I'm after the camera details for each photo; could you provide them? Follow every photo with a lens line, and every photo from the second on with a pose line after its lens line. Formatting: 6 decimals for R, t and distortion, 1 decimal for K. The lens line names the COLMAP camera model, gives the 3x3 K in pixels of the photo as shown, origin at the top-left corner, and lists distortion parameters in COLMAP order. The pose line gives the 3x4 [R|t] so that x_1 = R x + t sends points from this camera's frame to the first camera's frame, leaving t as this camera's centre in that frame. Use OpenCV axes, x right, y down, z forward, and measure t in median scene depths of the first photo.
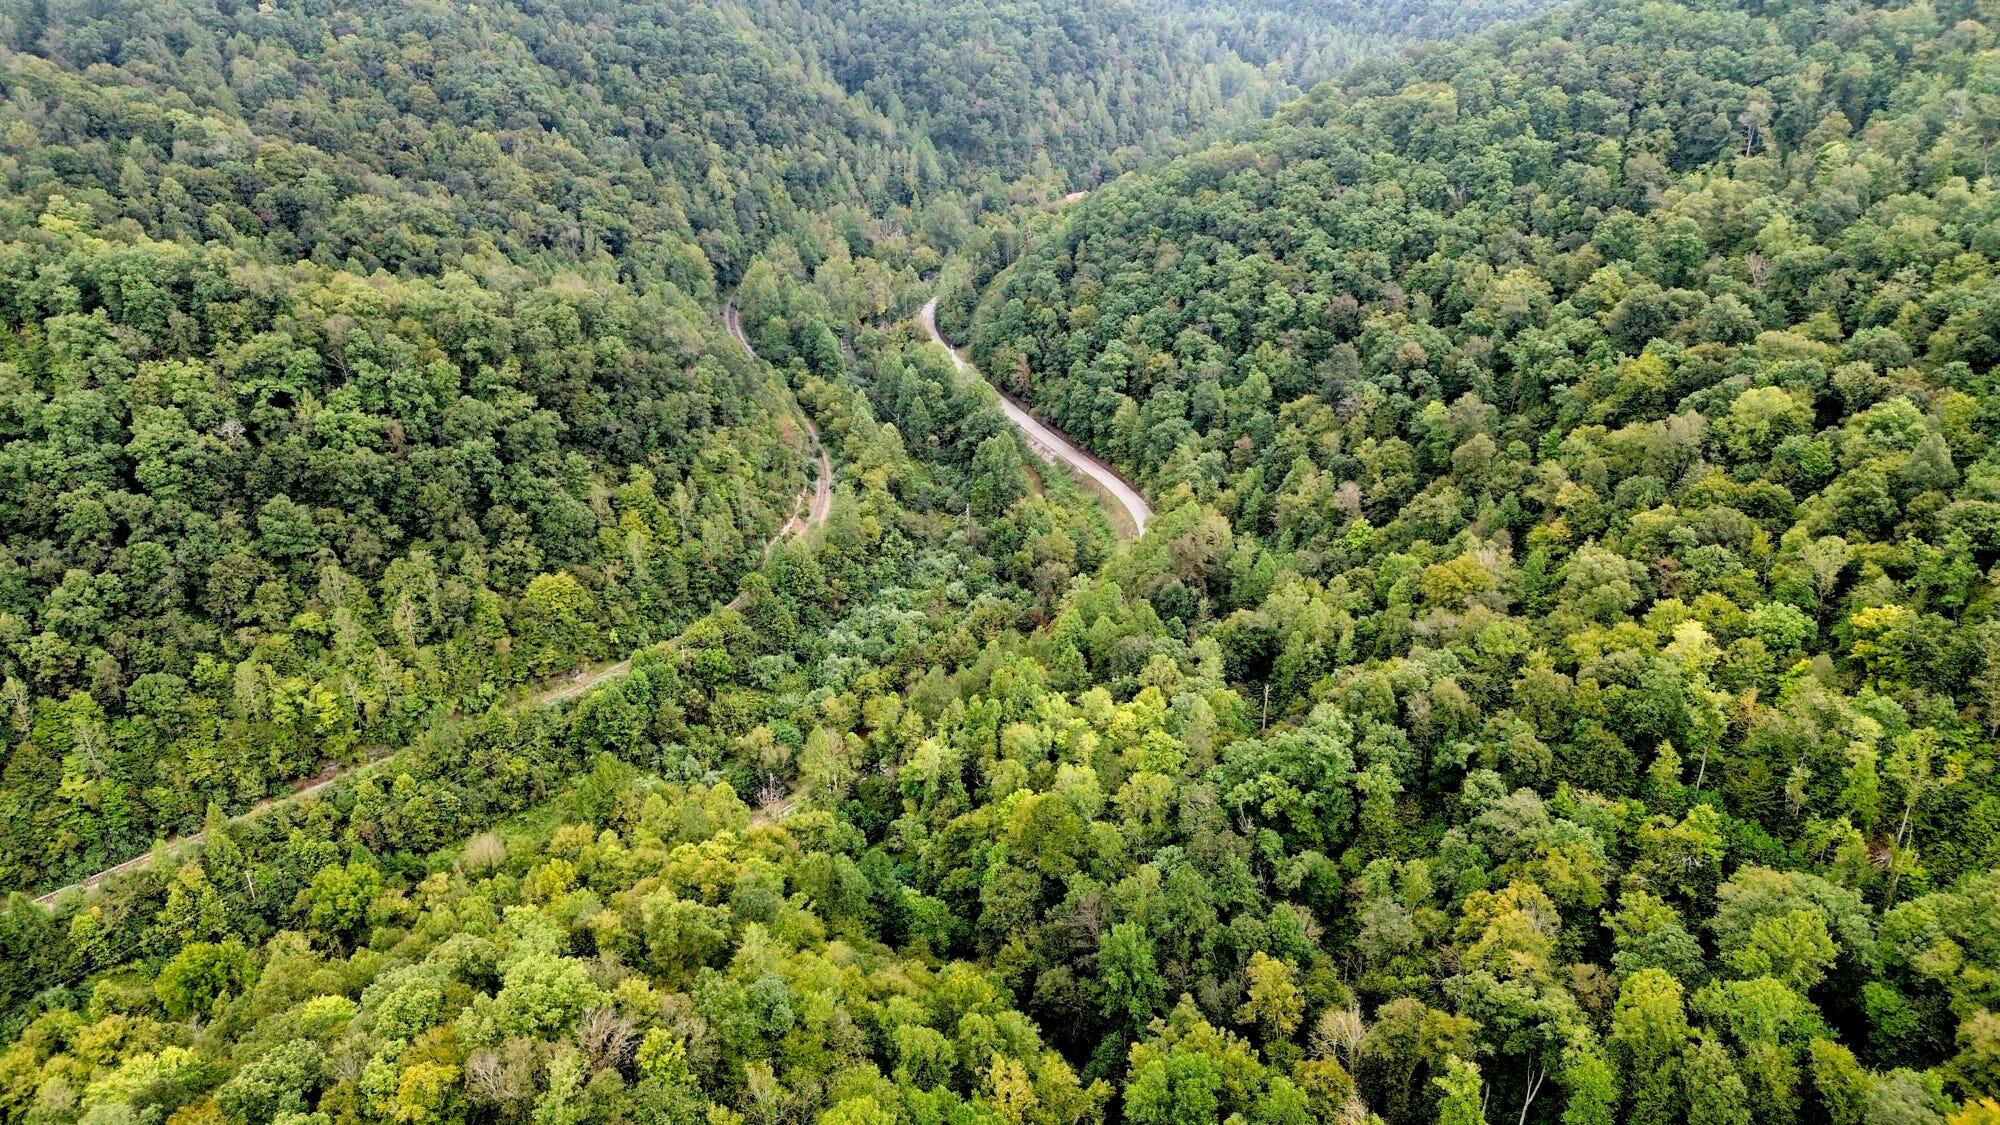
lens RADIAL K [[1403.3, 0, 1000.0], [0, 1403.3, 562.5], [0, 0, 1]] dist [0.073989, -0.074043]
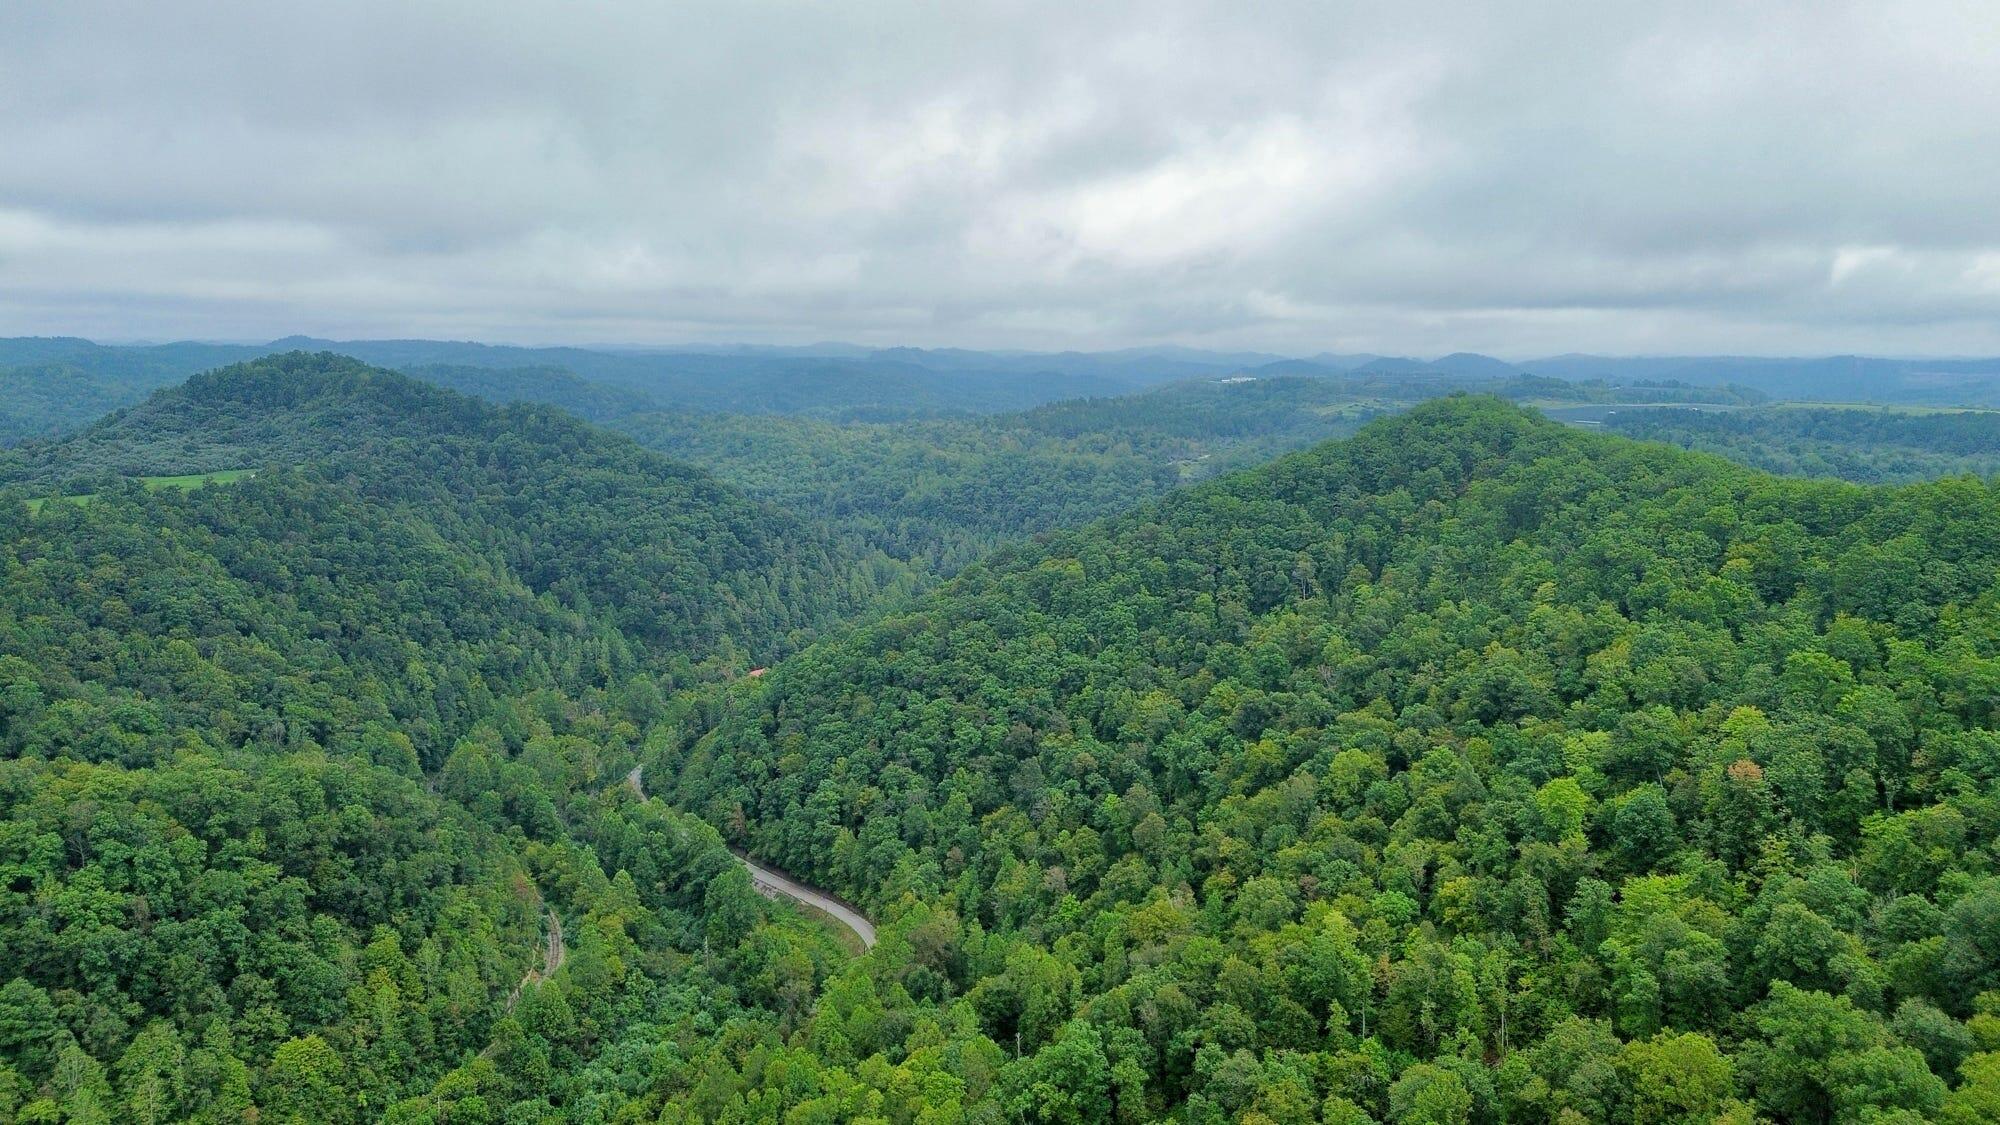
lens RADIAL K [[1403.3, 0, 1000.0], [0, 1403.3, 562.5], [0, 0, 1]] dist [0.073989, -0.074043]
pose [[0.967104, -0.036935, 0.251684, -0.073579], [0.119983, 0.938663, -0.323289, 0.071320], [-0.224306, 0.342852, 0.912217, -0.132849]]
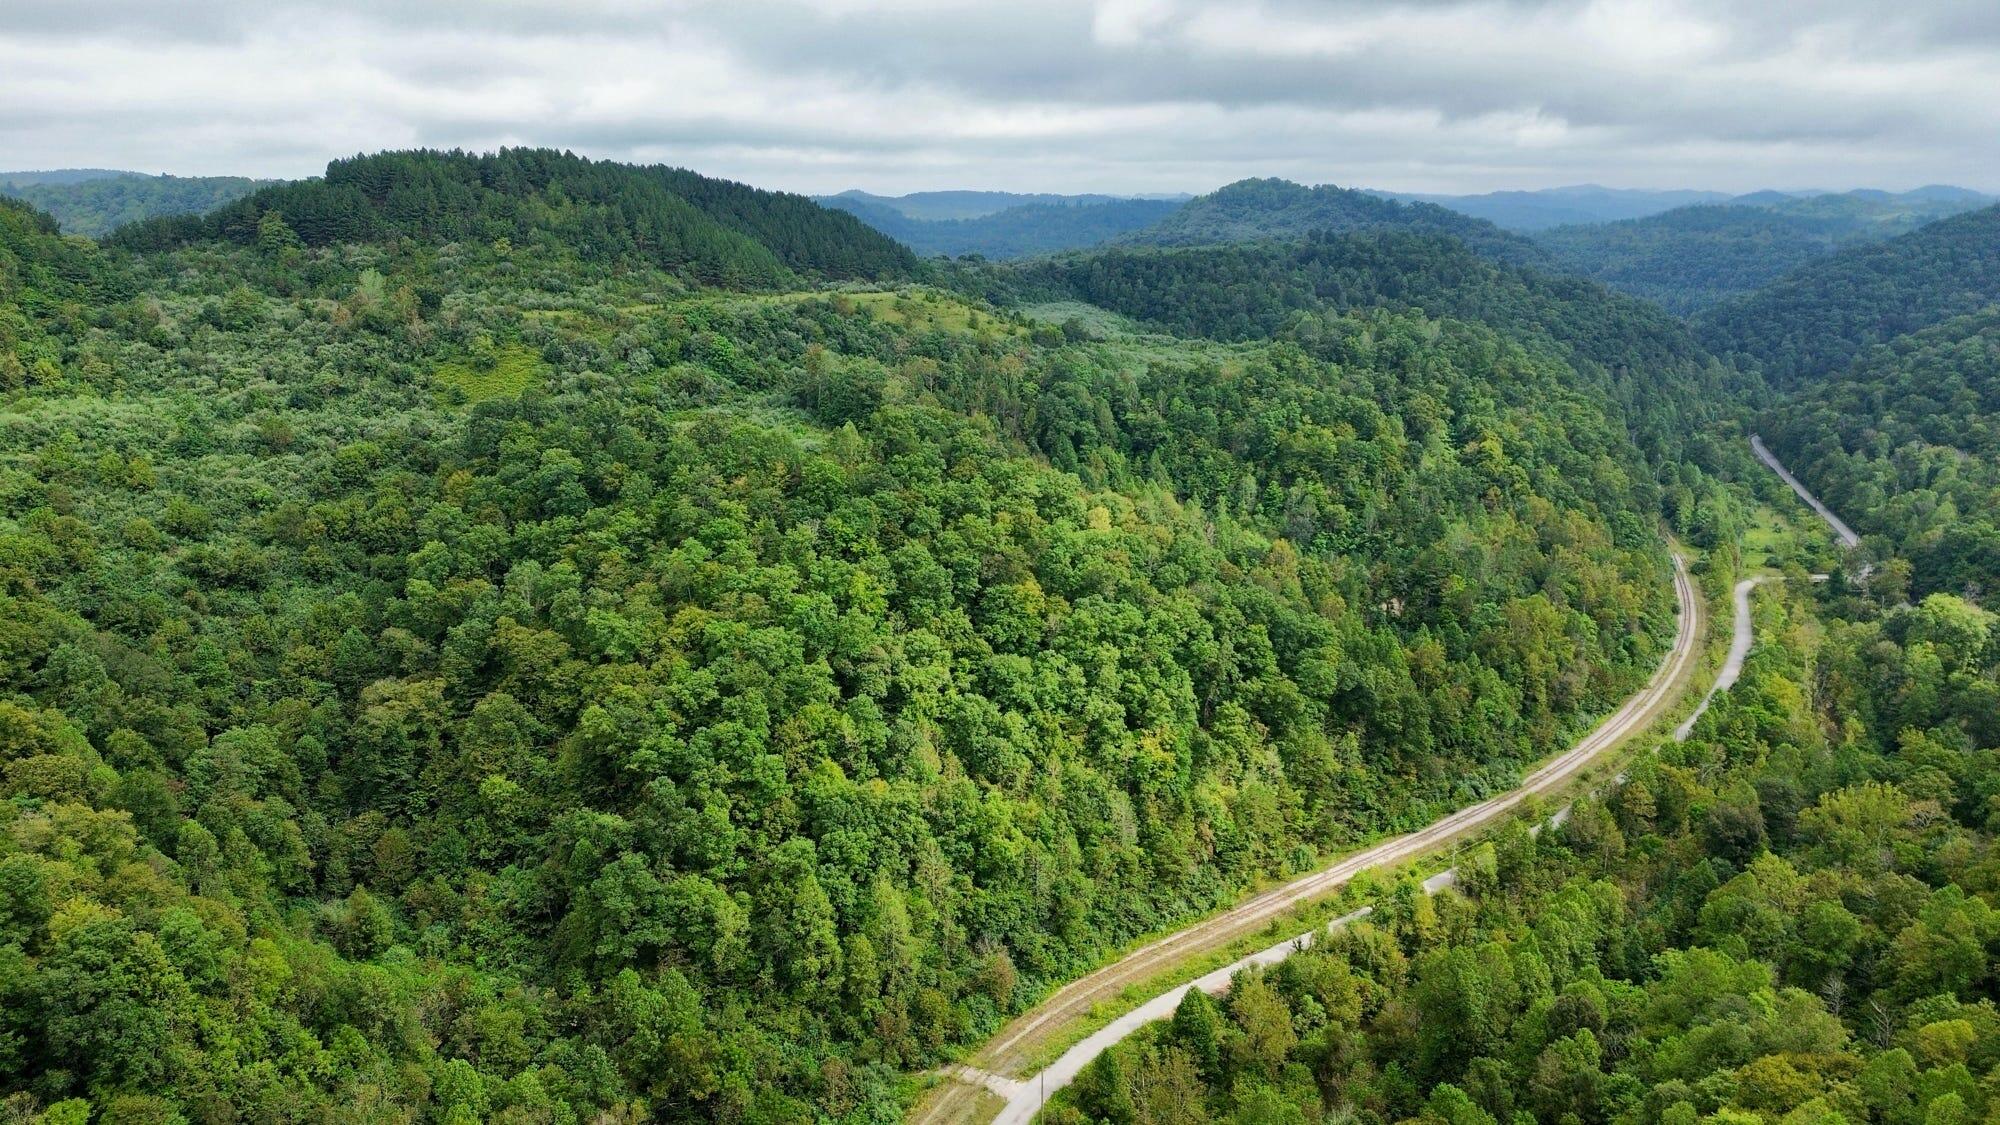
lens RADIAL K [[1406.7, 0, 996.9], [0, 1406.7, 565.4], [0, 0, 1]] dist [0.095170, -0.106178]
pose [[0.999506, -0.023144, 0.021285, -1.795154], [0.027634, 0.969532, -0.243402, 1.052918], [-0.015003, 0.243870, 0.969692, -1.783842]]
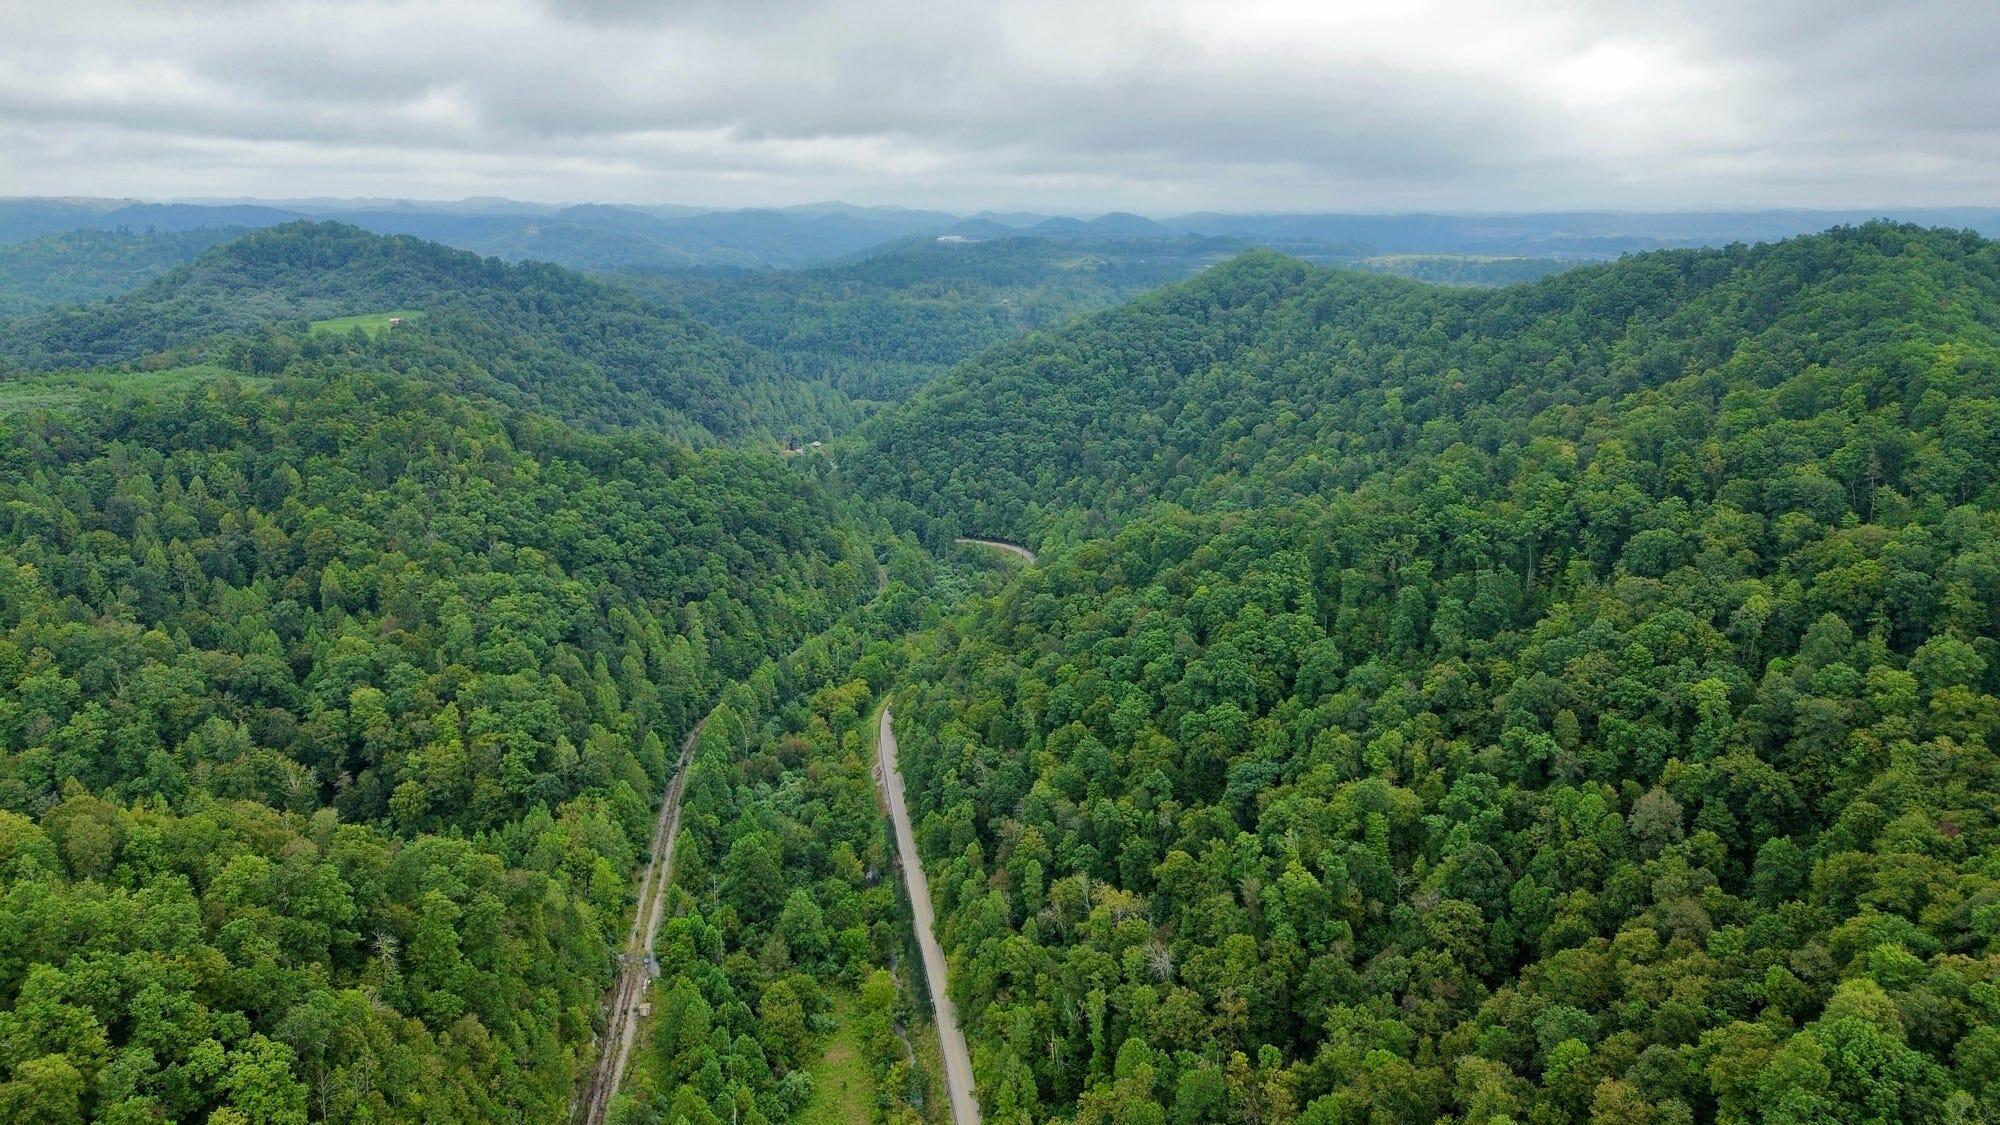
lens RADIAL K [[1406.7, 0, 996.9], [0, 1406.7, 565.4], [0, 0, 1]] dist [0.095170, -0.106178]
pose [[0.874366, -0.123089, 0.469396, -1.011180], [0.233361, 0.954760, -0.184328, 0.418670], [-0.425472, 0.270709, 0.863534, -0.863809]]
